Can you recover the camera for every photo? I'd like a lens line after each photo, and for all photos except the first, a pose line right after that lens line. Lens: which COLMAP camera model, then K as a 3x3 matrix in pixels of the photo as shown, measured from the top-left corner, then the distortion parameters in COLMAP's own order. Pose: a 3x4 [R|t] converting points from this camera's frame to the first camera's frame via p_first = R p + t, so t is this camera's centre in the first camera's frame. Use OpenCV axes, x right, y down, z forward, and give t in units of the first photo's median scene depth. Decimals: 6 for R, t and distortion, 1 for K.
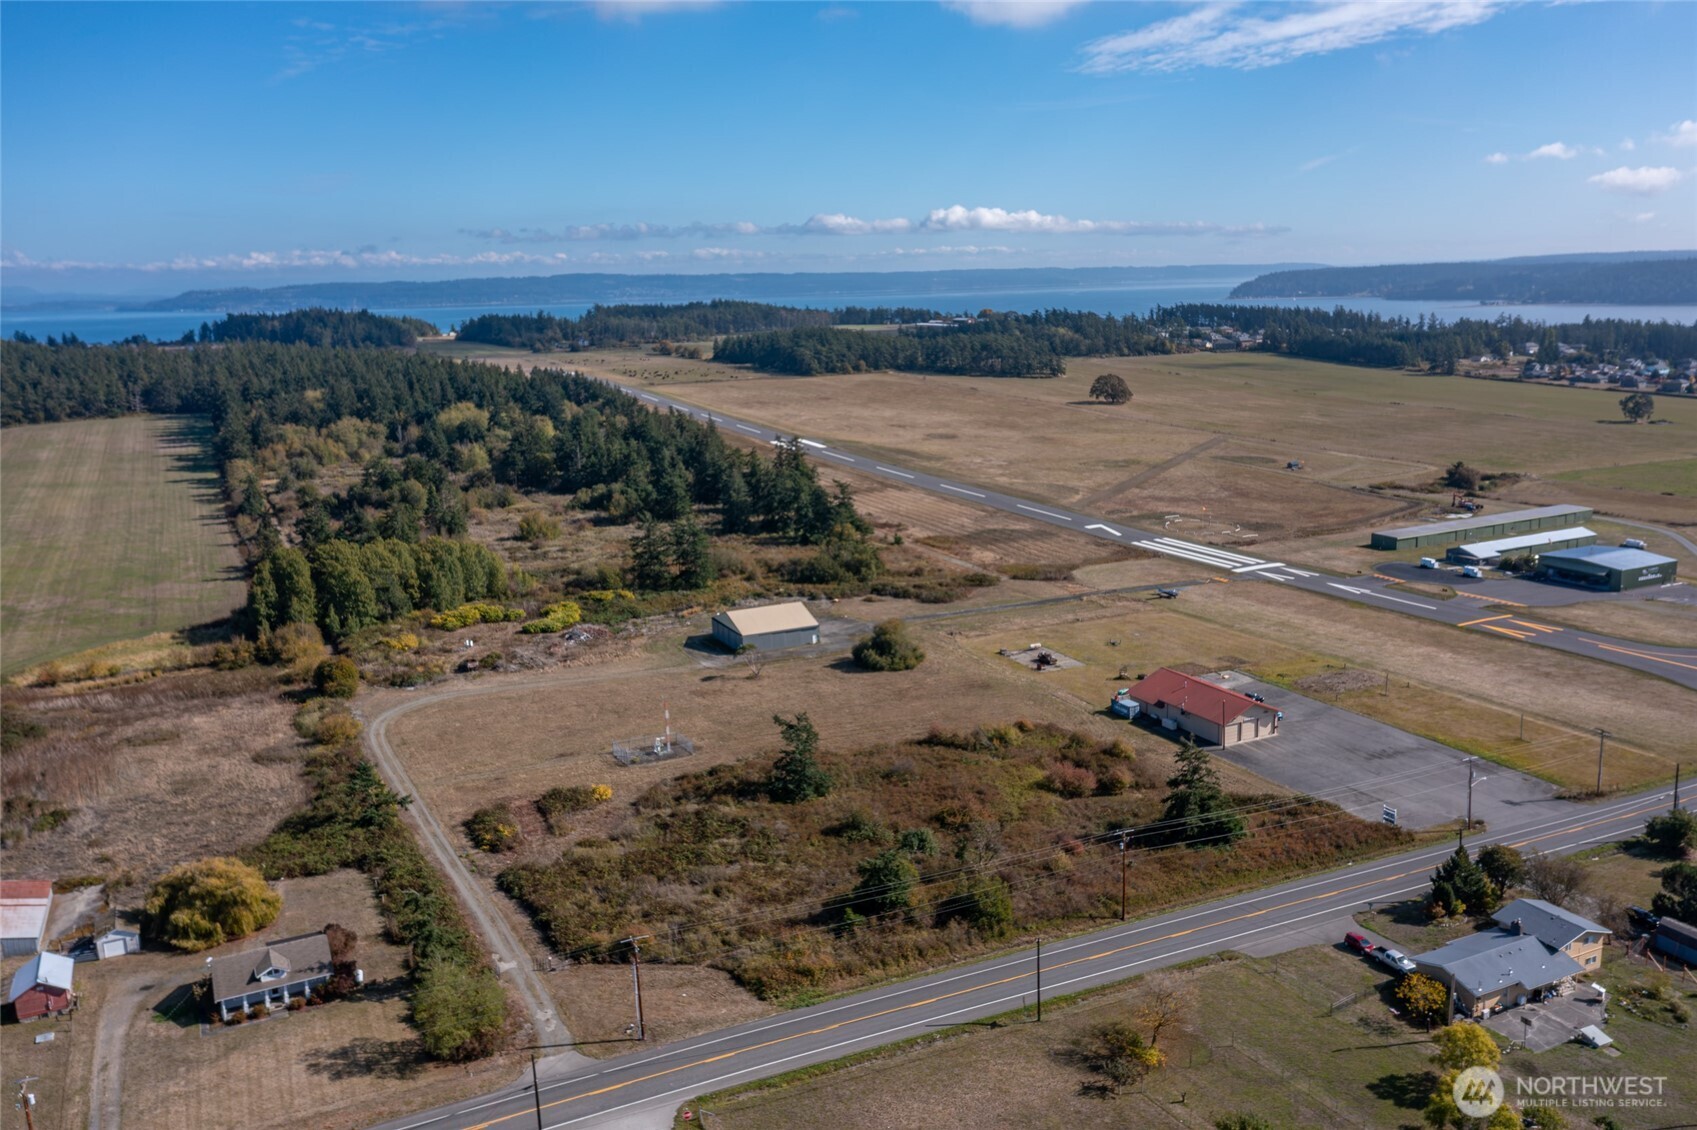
lens RADIAL K [[1359.6, 0, 849.7], [0, 1359.6, 537.9], [0, 0, 1]] dist [0.008787, 0.004307]
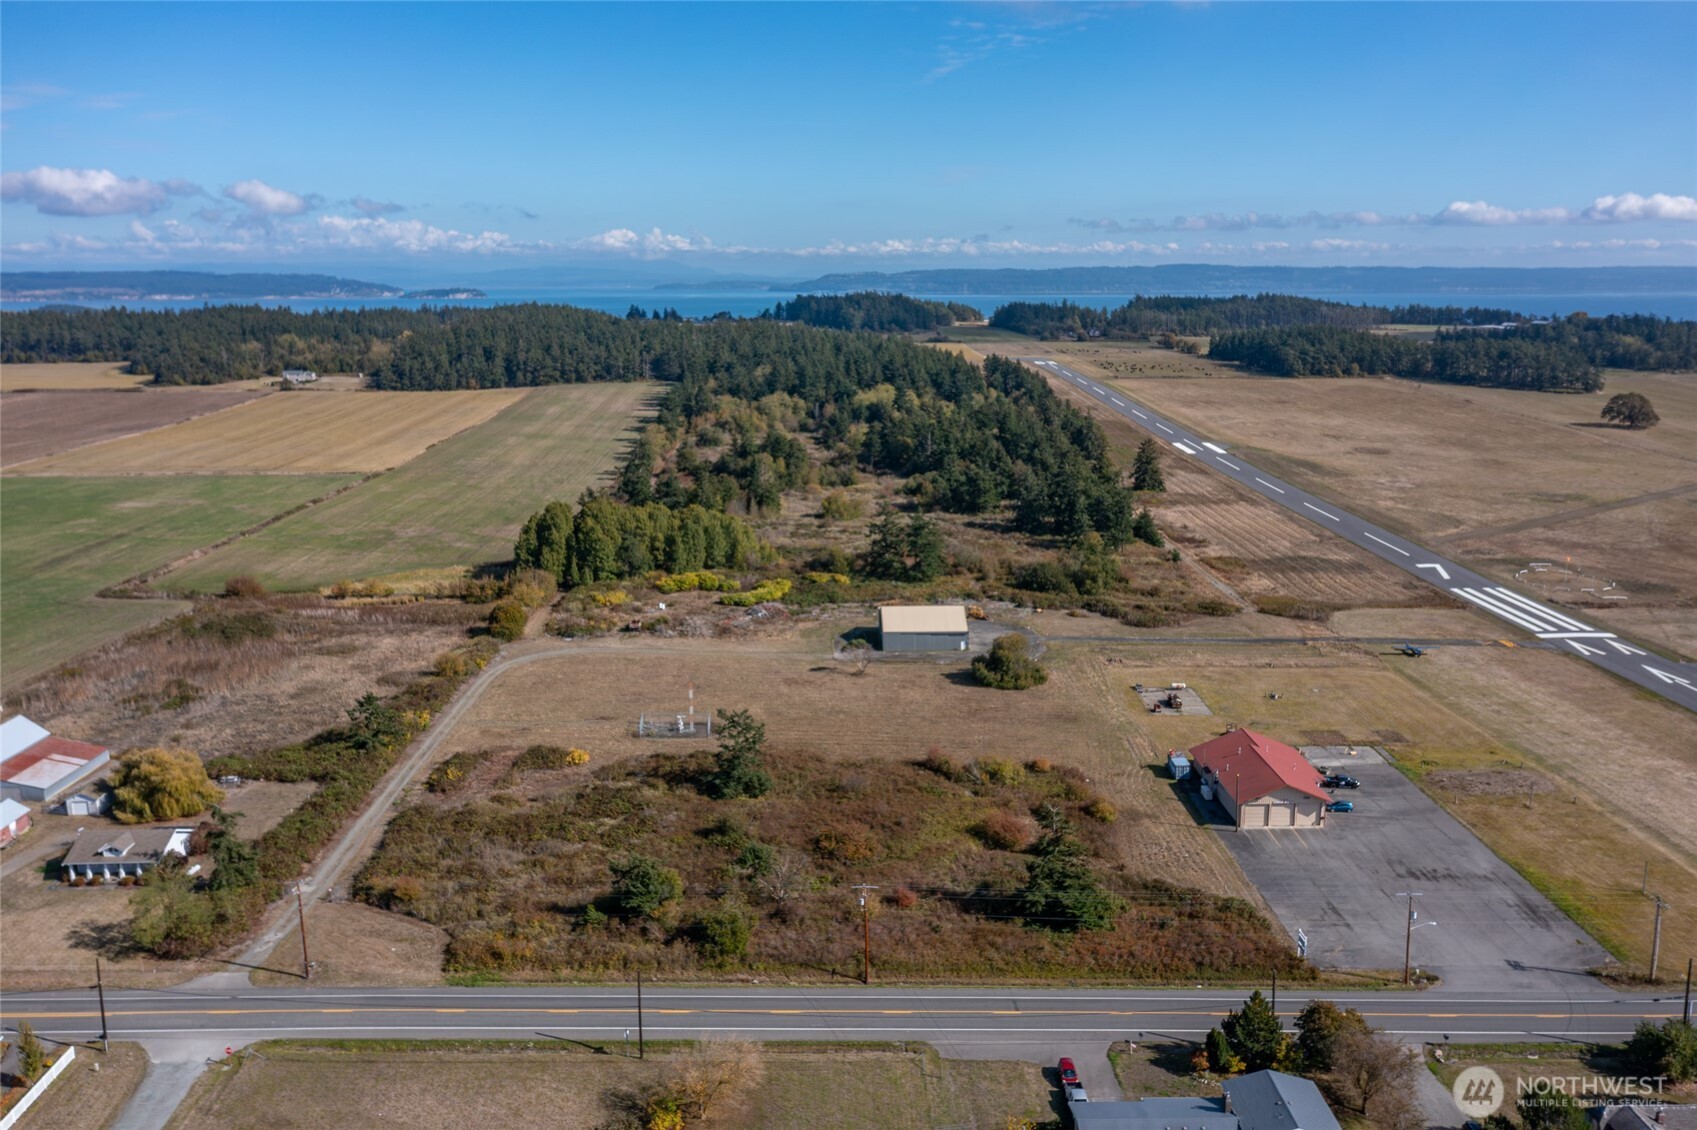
lens RADIAL K [[1355.7, 0, 852.2], [0, 1355.7, 561.9], [0, 0, 1]] dist [0.012100, 0.000320]
pose [[0.905369, 0.108151, -0.410622, 0.193759], [-0.098083, 0.994134, 0.045578, -0.013572], [0.413143, -0.000990, 0.910666, 0.064274]]
